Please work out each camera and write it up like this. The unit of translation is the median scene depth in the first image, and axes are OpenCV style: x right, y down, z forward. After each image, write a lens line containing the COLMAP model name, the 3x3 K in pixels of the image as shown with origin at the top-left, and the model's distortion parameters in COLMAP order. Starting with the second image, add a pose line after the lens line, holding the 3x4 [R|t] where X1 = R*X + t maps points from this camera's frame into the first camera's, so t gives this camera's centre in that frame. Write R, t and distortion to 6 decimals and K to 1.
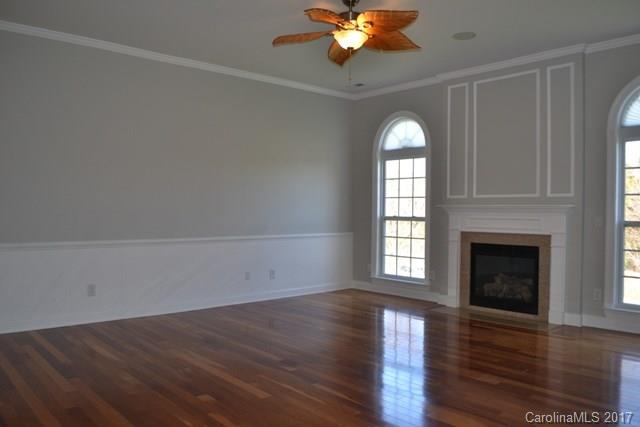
lens RADIAL K [[509.5, 0, 321.3], [0, 509.5, 214.4], [0, 0, 1]] dist [-0.057737, 0.001860]
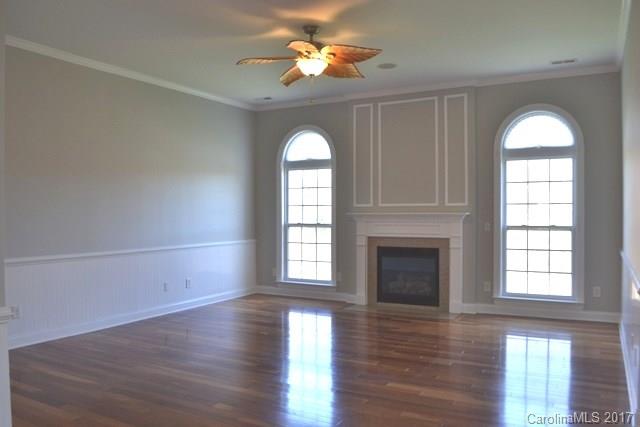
lens RADIAL K [[509.5, 0, 321.3], [0, 509.5, 214.4], [0, 0, 1]] dist [-0.057737, 0.001860]
pose [[0.948705, -0.014268, 0.315840, -0.176830], [0.015449, 0.999880, -0.001237, -0.015382], [-0.315785, 0.006053, 0.948812, -0.031320]]
